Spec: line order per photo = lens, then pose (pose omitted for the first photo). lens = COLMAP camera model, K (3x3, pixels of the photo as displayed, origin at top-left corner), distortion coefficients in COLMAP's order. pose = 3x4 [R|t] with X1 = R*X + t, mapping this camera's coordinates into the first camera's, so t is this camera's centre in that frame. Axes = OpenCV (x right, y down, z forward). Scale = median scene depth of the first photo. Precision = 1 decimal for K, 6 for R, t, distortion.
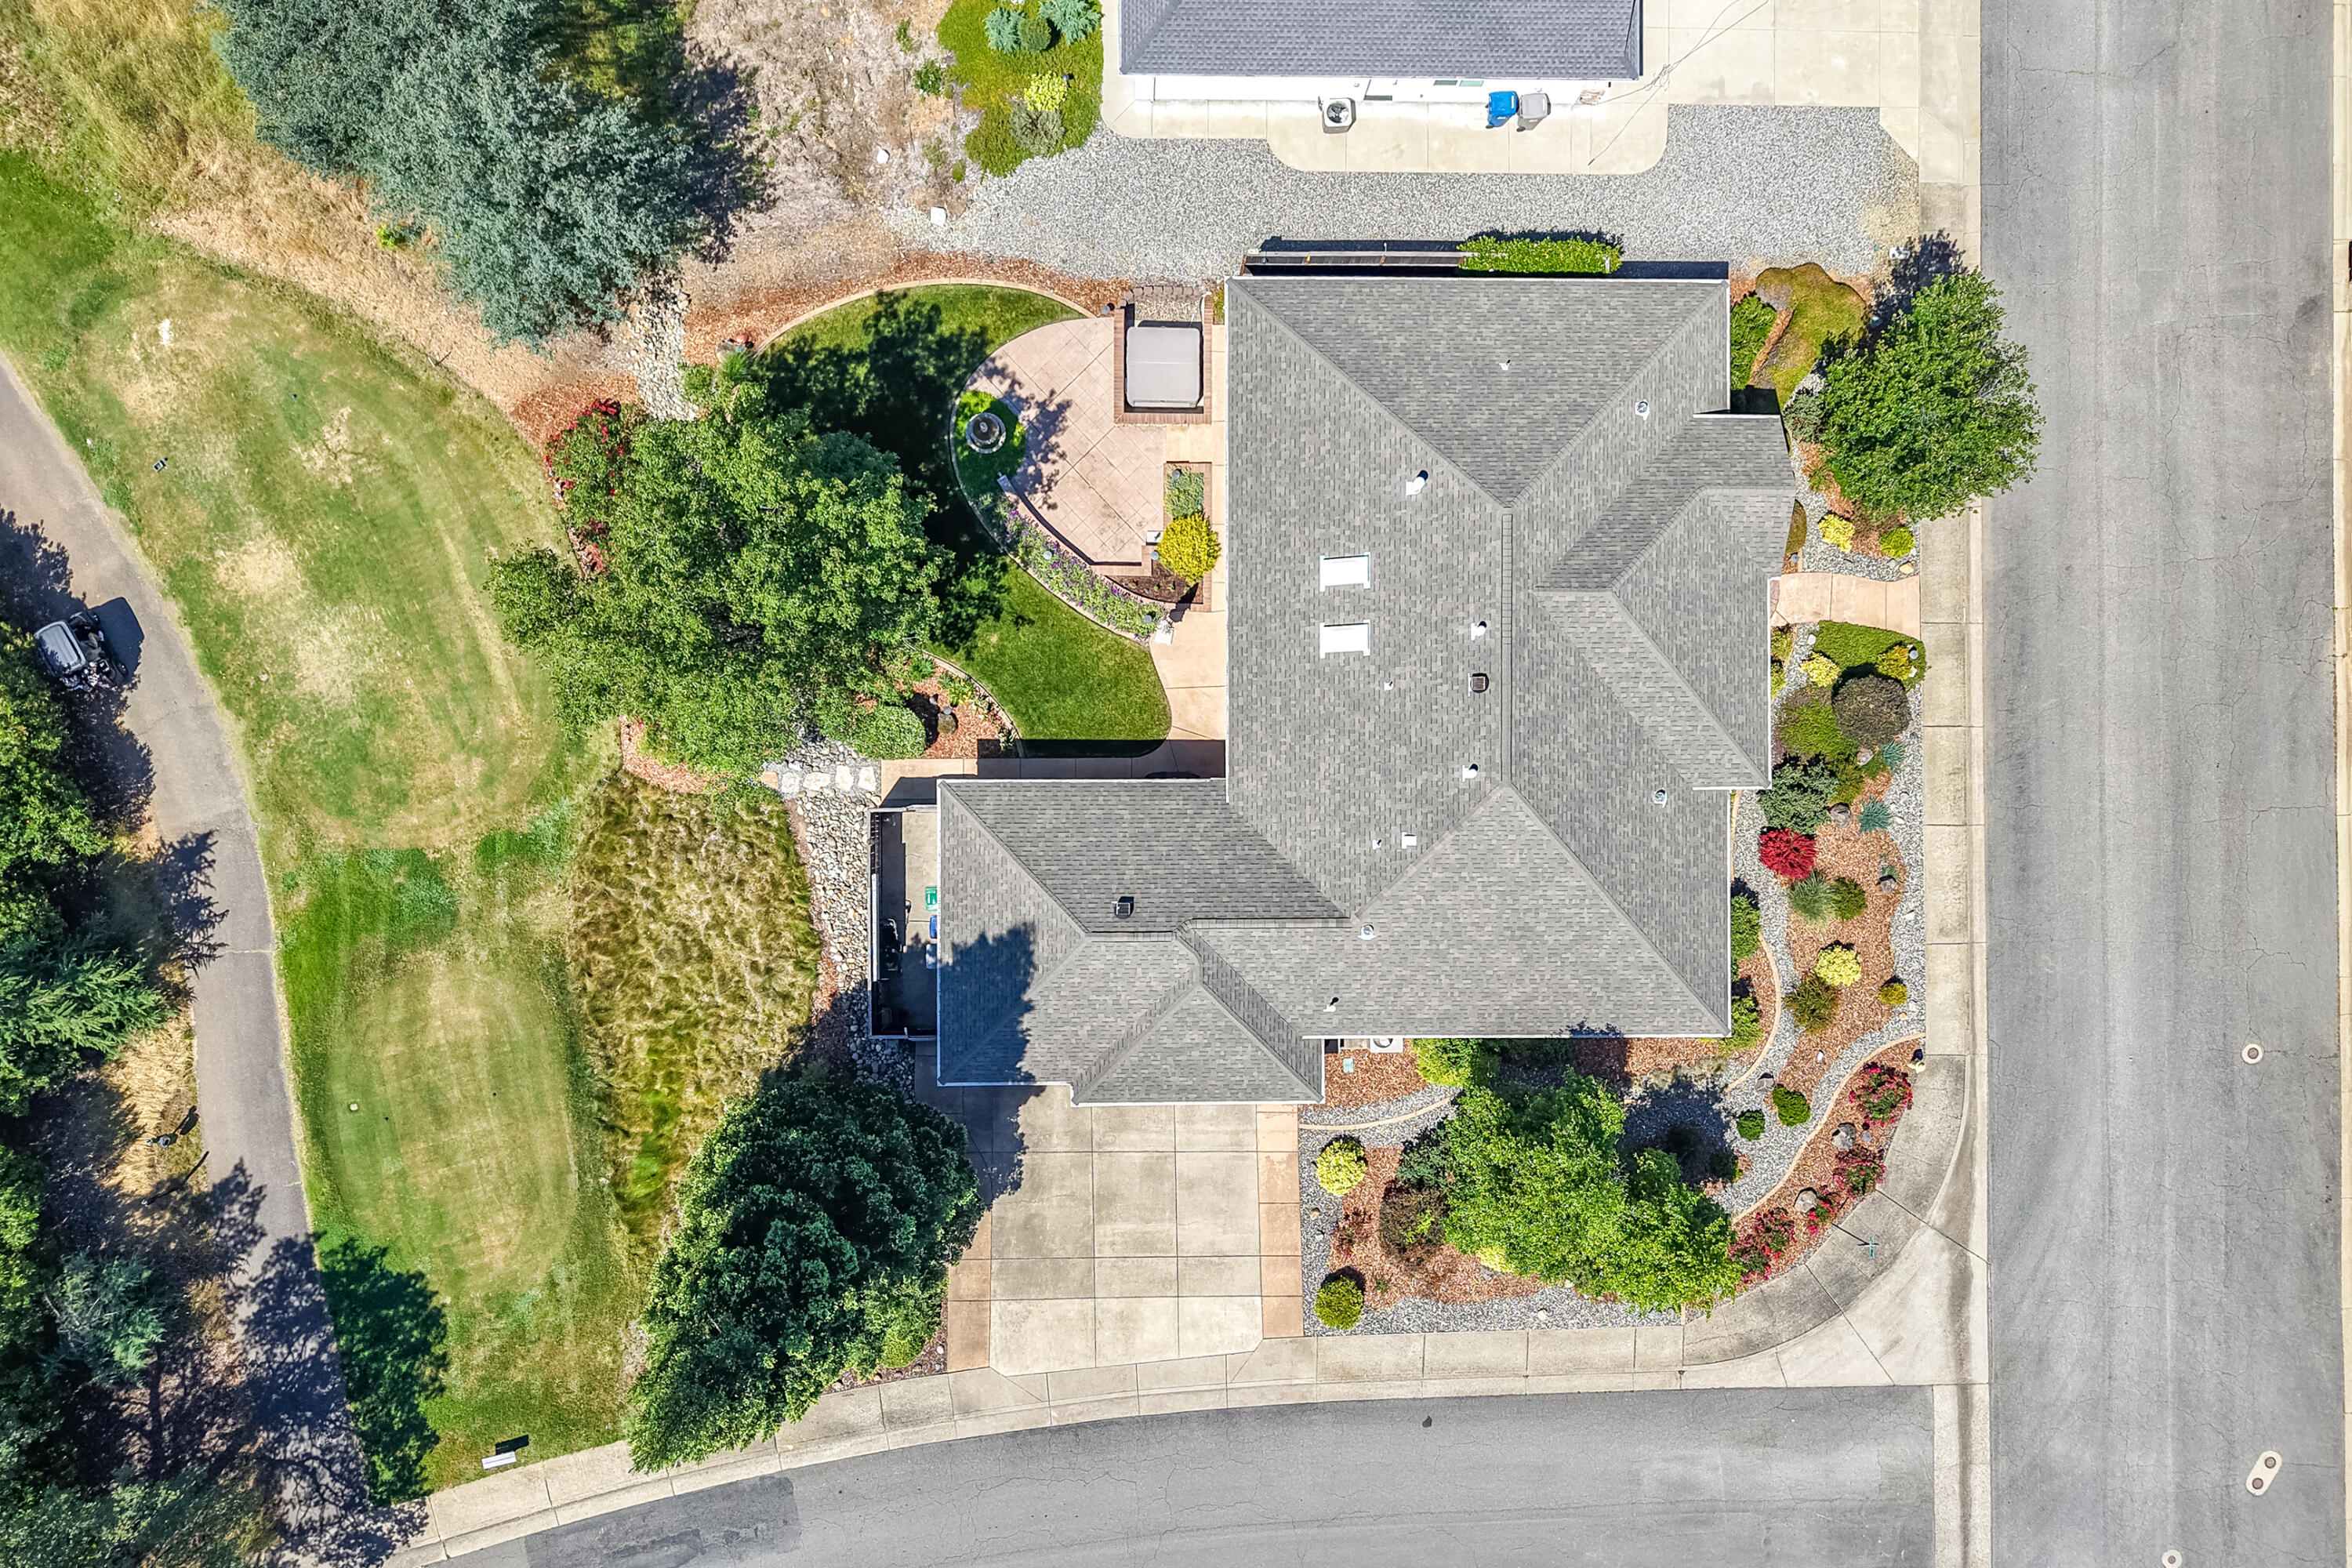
lens RADIAL K [[1581.9, 0, 1190.4], [0, 1581.9, 845.3], [0, 0, 1]] dist [0.011840, -0.004798]
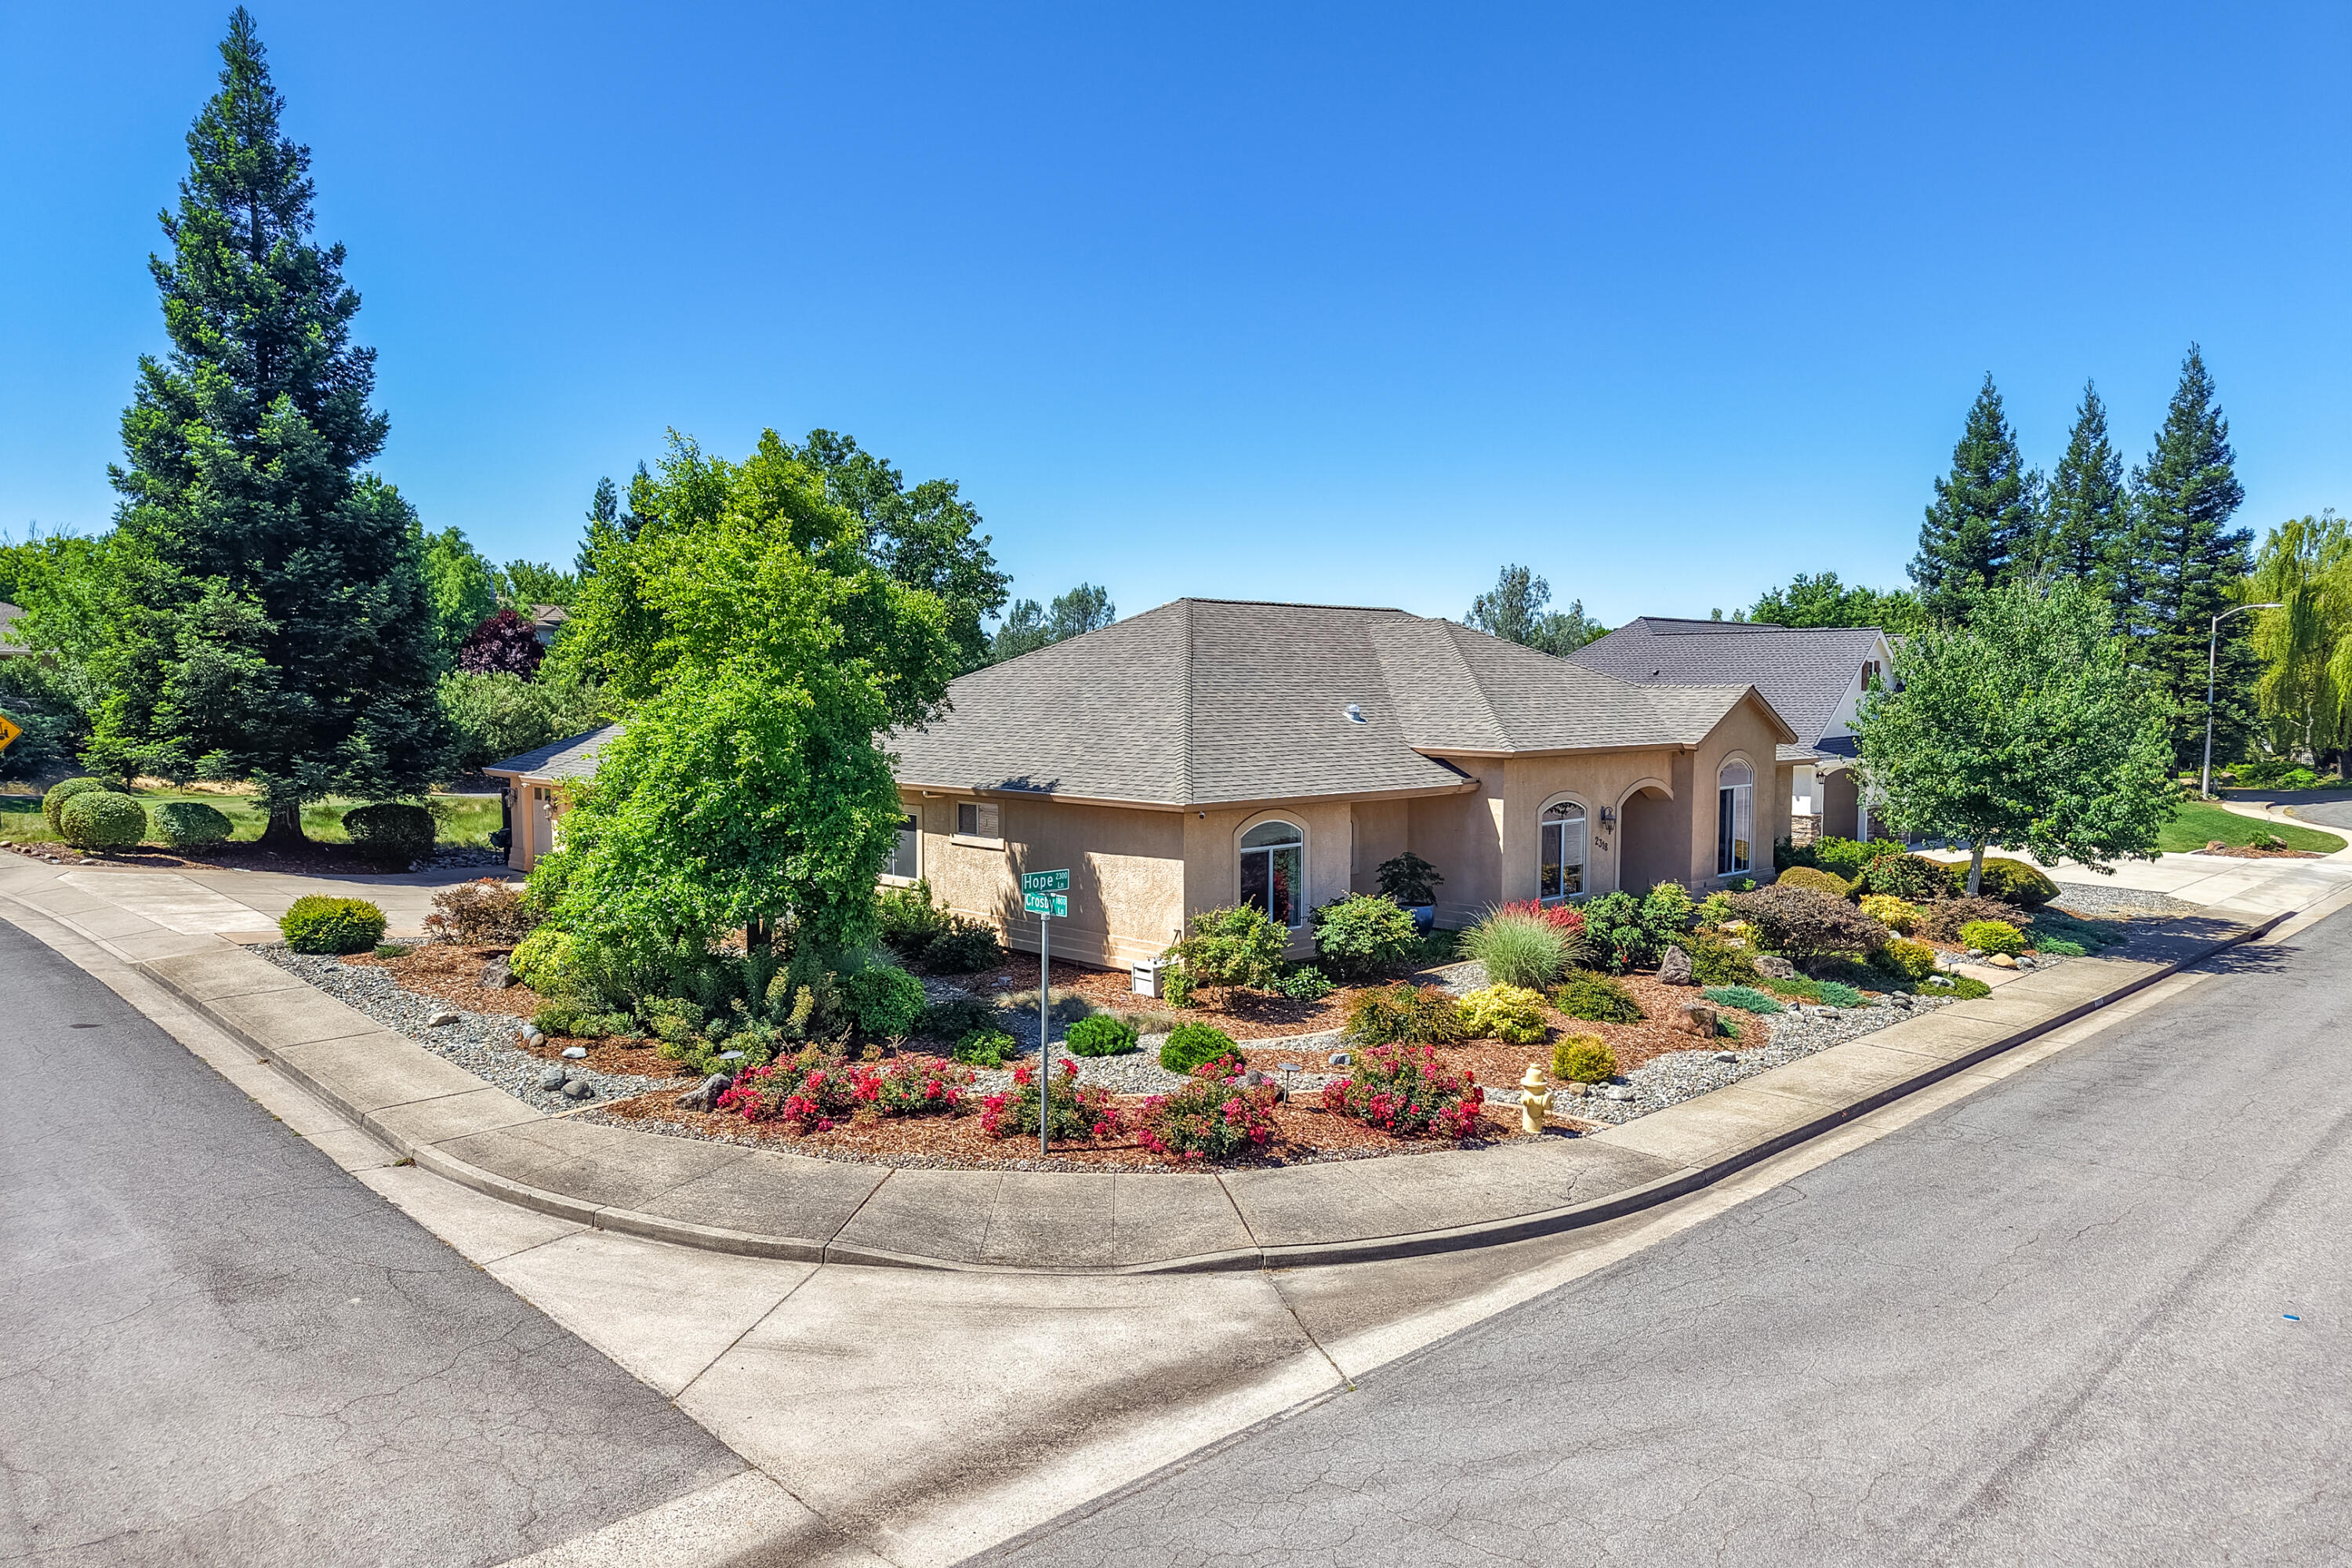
lens RADIAL K [[1581.9, 0, 1190.4], [0, 1581.9, 845.3], [0, 0, 1]] dist [0.011840, -0.004798]
pose [[0.704371, 0.043496, -0.708499, 0.671745], [-0.709554, 0.071075, -0.701057, 0.453468], [0.019863, 0.996522, 0.080926, 0.932608]]
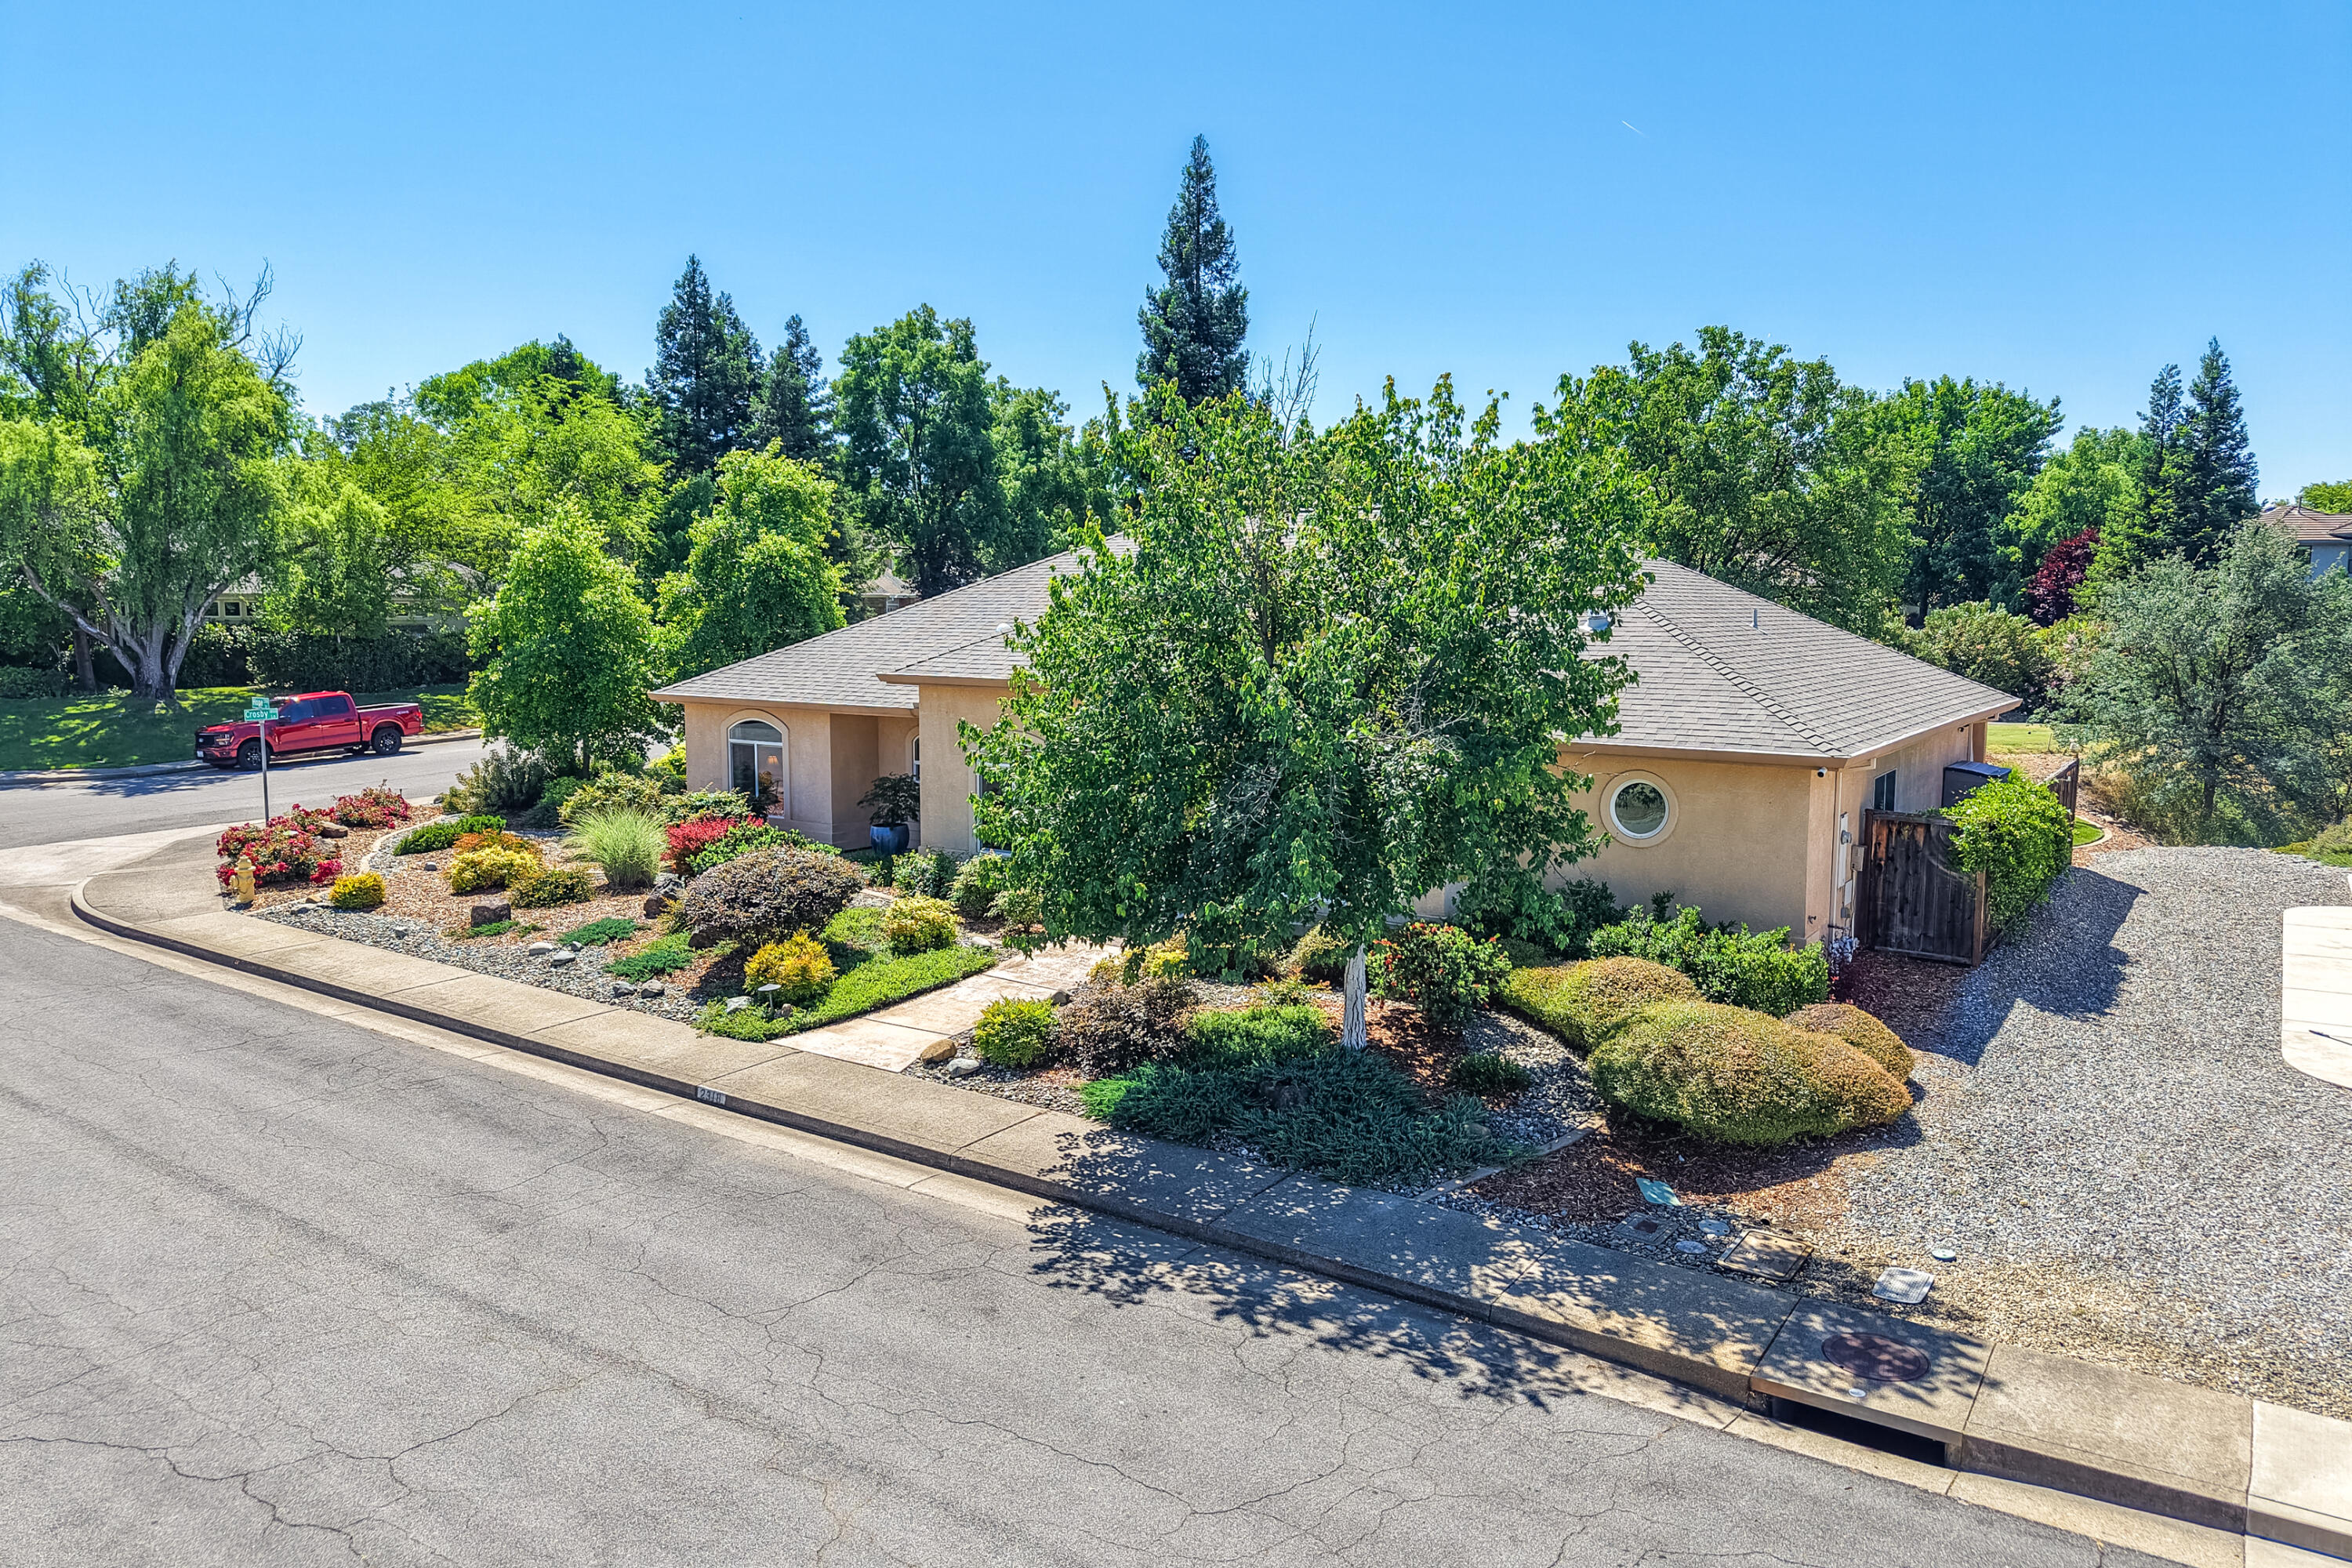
lens RADIAL K [[1581.4, 0, 1176.0], [0, 1581.4, 829.8], [0, 0, 1]] dist [0.021583, -0.001793]
pose [[-0.577631, 0.077918, -0.812571, 0.726632], [-0.815984, -0.082737, 0.572124, -0.429731], [-0.022651, 0.993521, 0.111371, 0.937980]]
